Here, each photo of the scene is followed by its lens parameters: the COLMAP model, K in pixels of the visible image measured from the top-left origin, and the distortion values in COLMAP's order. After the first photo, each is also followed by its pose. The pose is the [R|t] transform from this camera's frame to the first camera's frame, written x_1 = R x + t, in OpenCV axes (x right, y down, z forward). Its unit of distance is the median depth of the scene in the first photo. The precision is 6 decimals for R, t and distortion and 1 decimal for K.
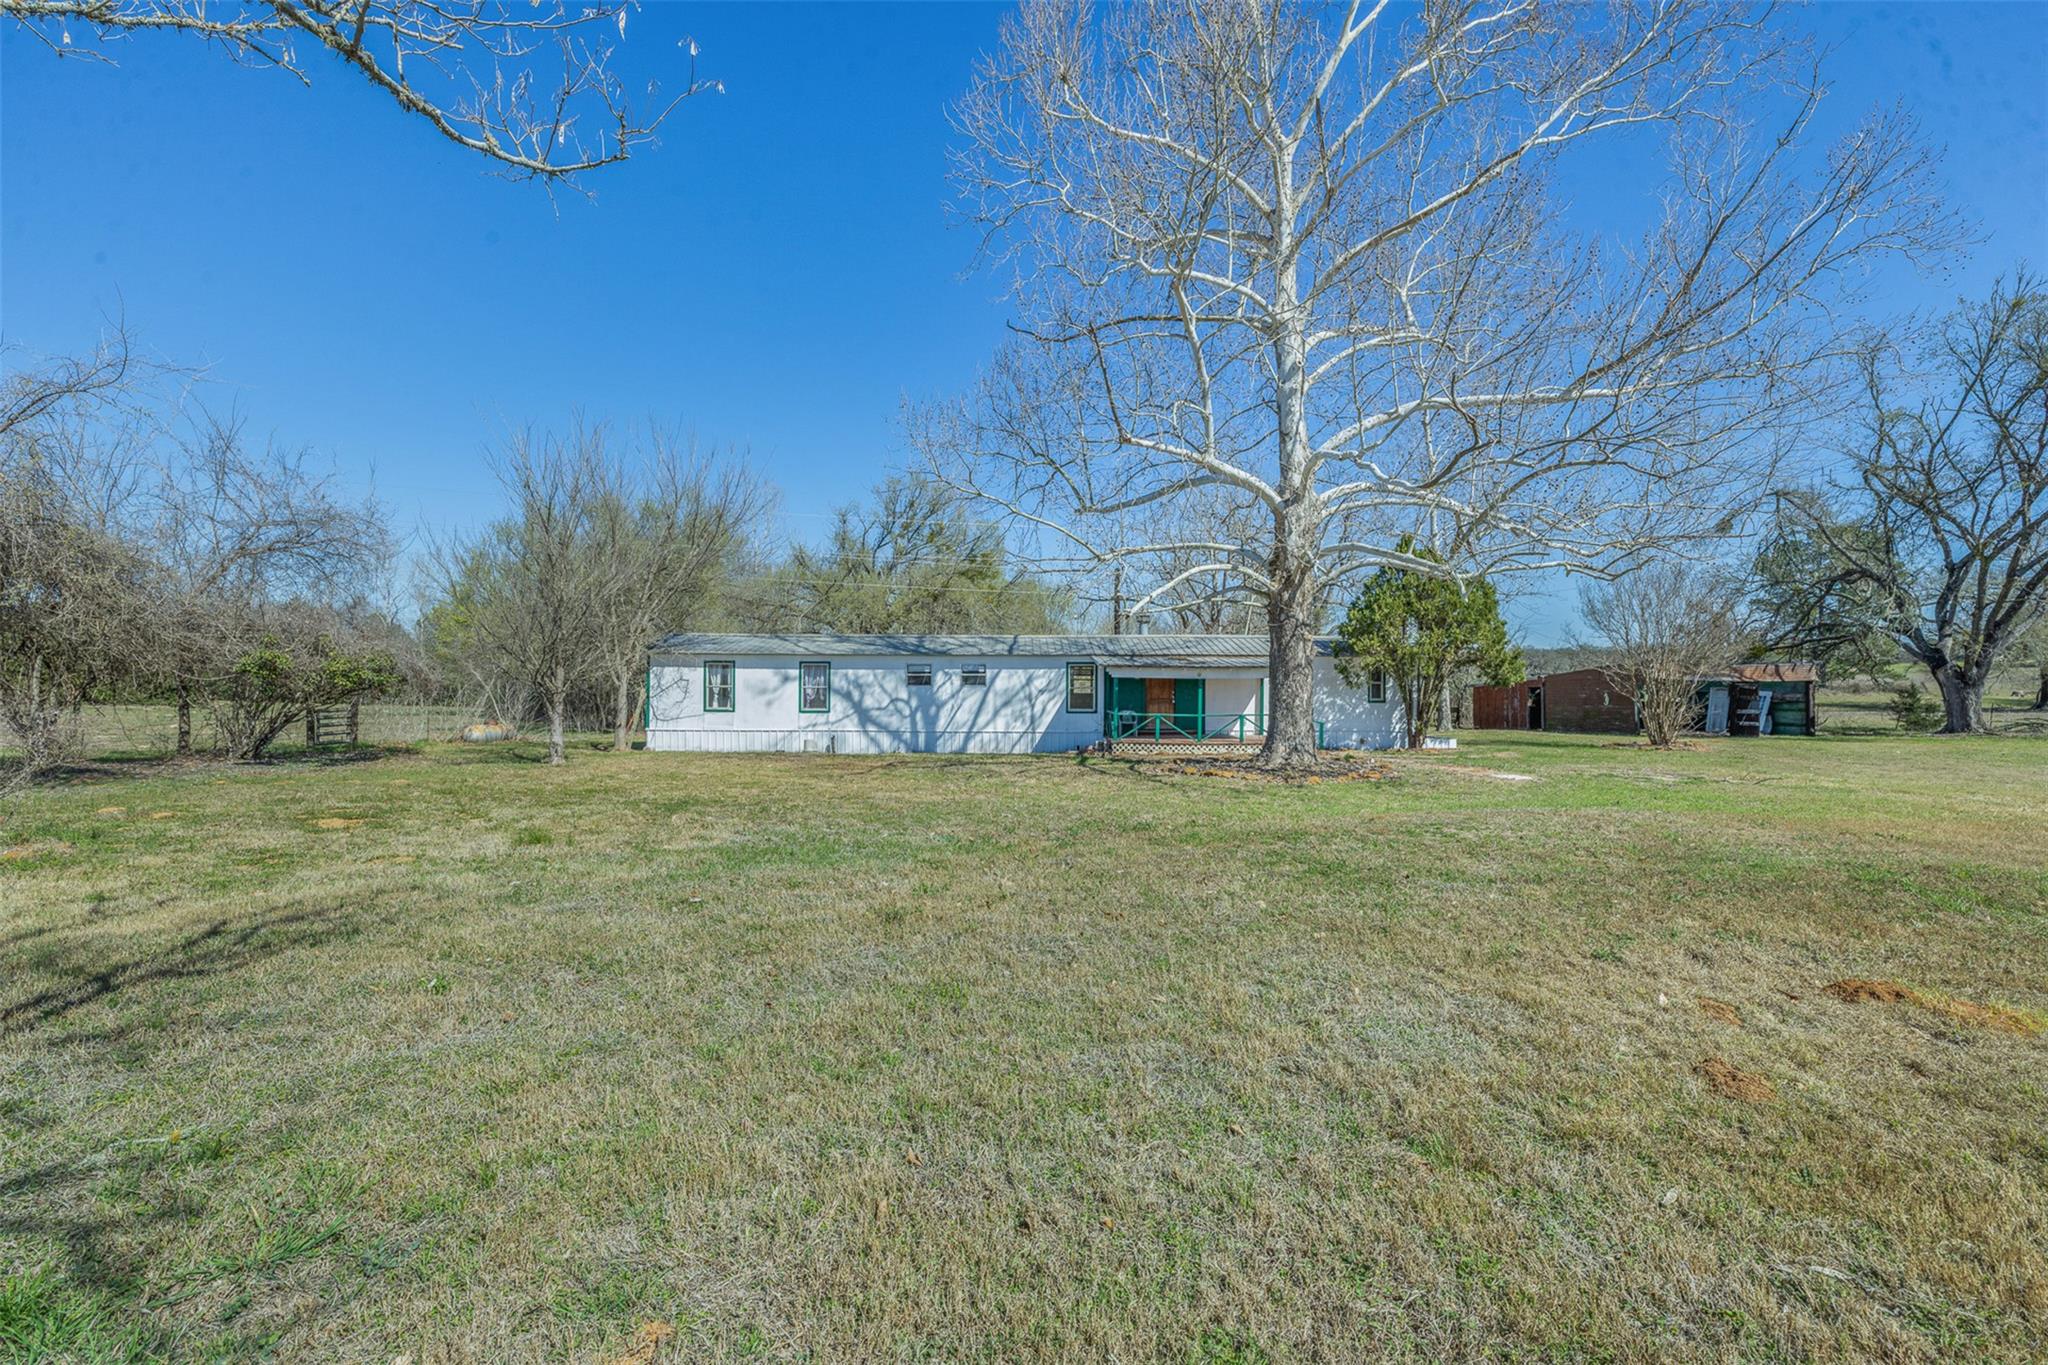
lens RADIAL K [[876.2, 0, 1025.5], [0, 876.2, 668.9], [0, 0, 1]] dist [0.003170, 0.000560]
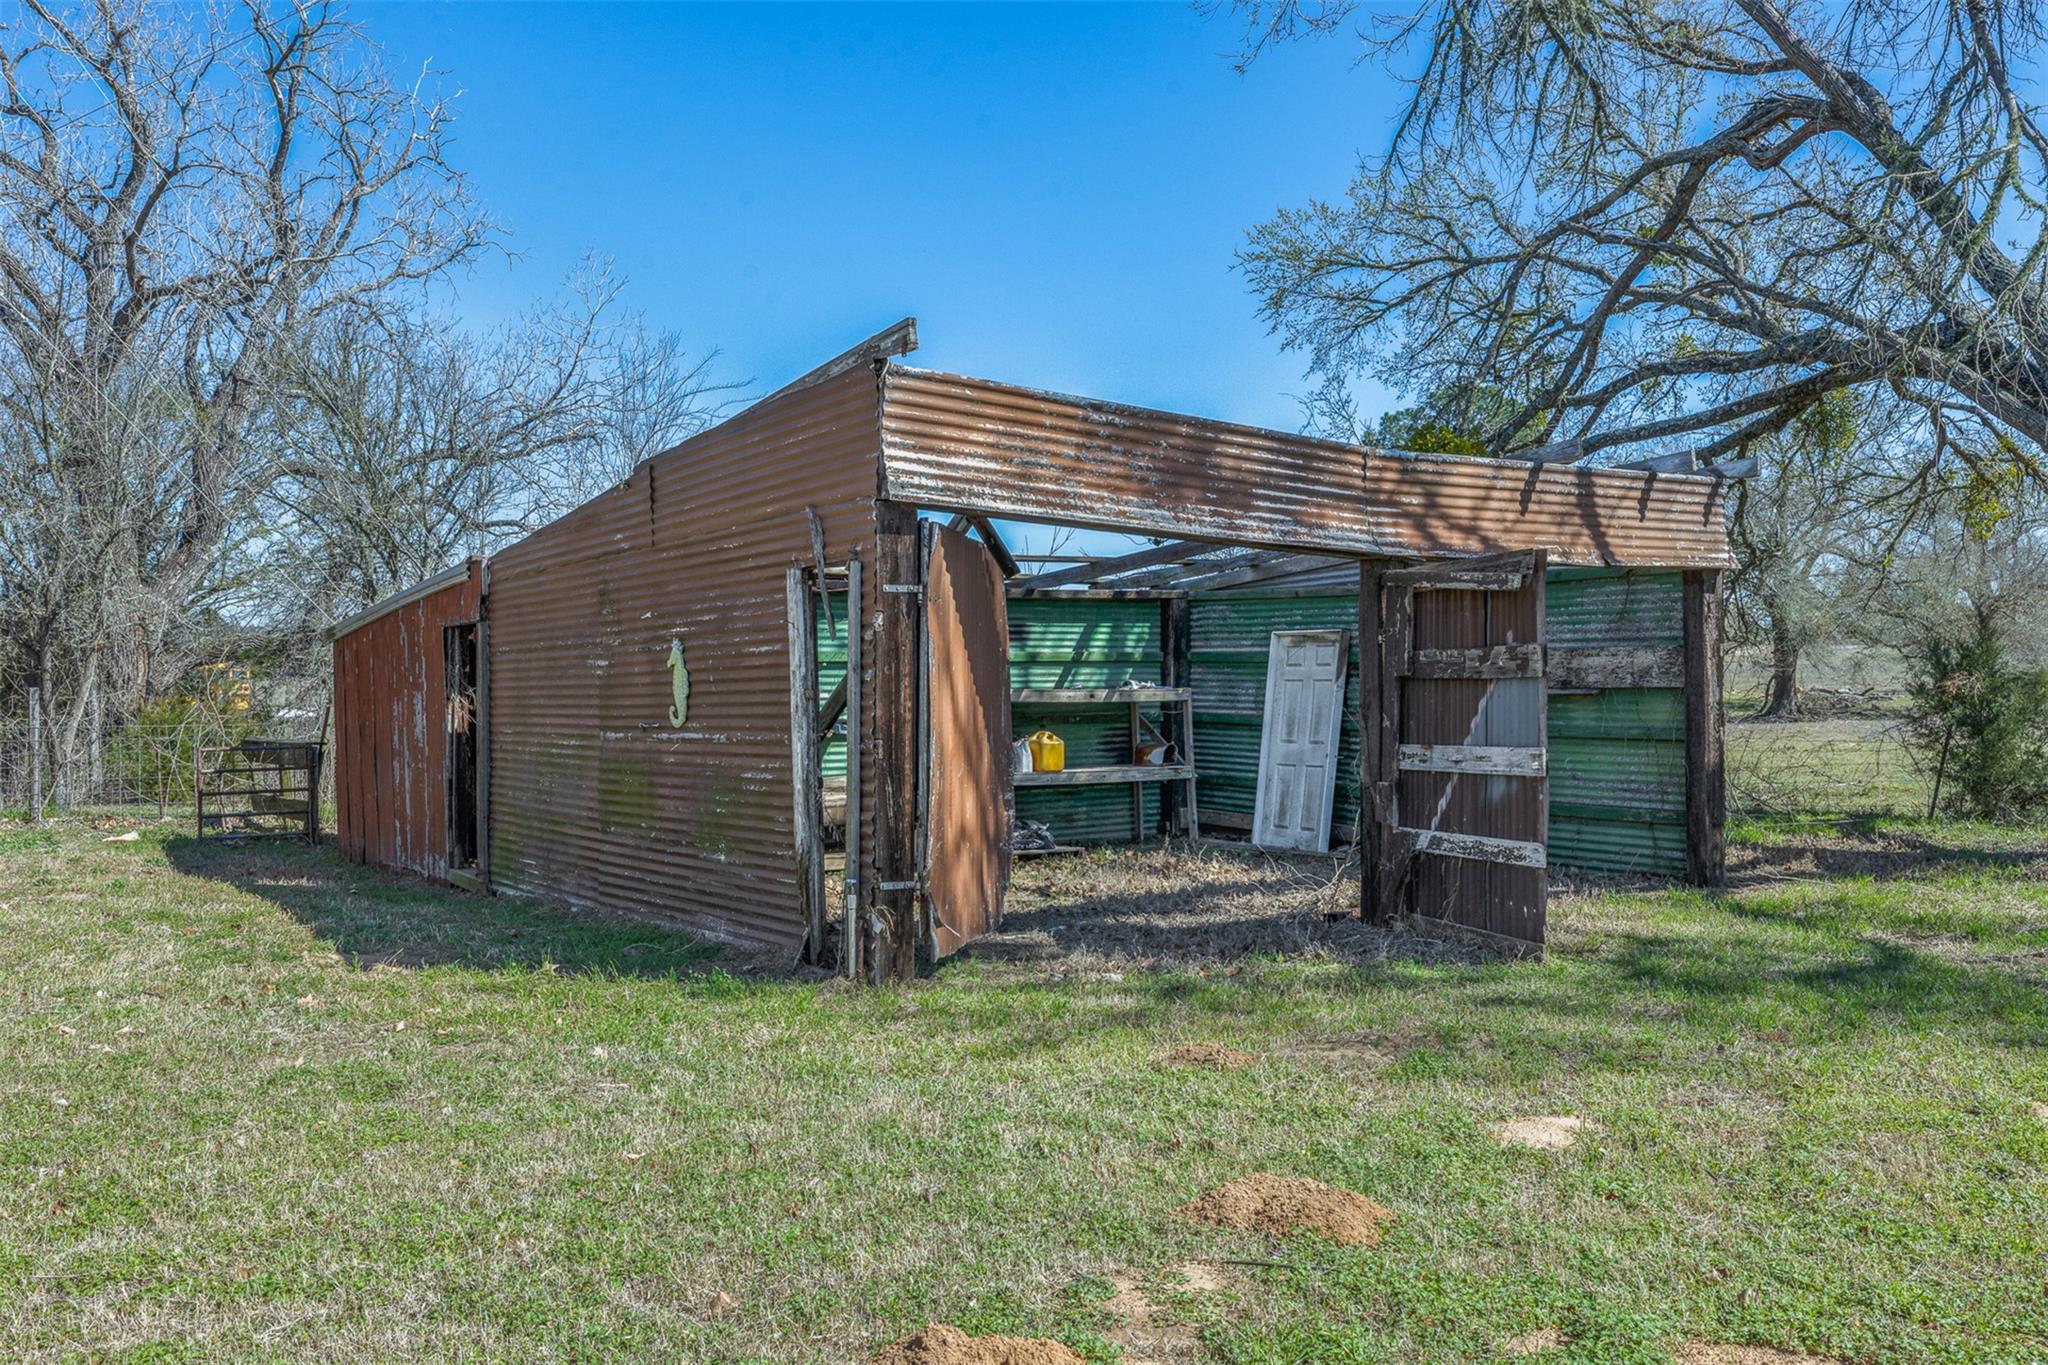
lens RADIAL K [[1713.3, 0, 1024.0], [0, 1713.3, 682.5], [0, 0, 1]] dist [0.001376, 0.000831]
pose [[0.872692, -0.002028, 0.488267, 0.832524], [-0.003958, 0.999929, 0.011228, 0.044642], [-0.488255, -0.011731, 0.872622, 1.056450]]
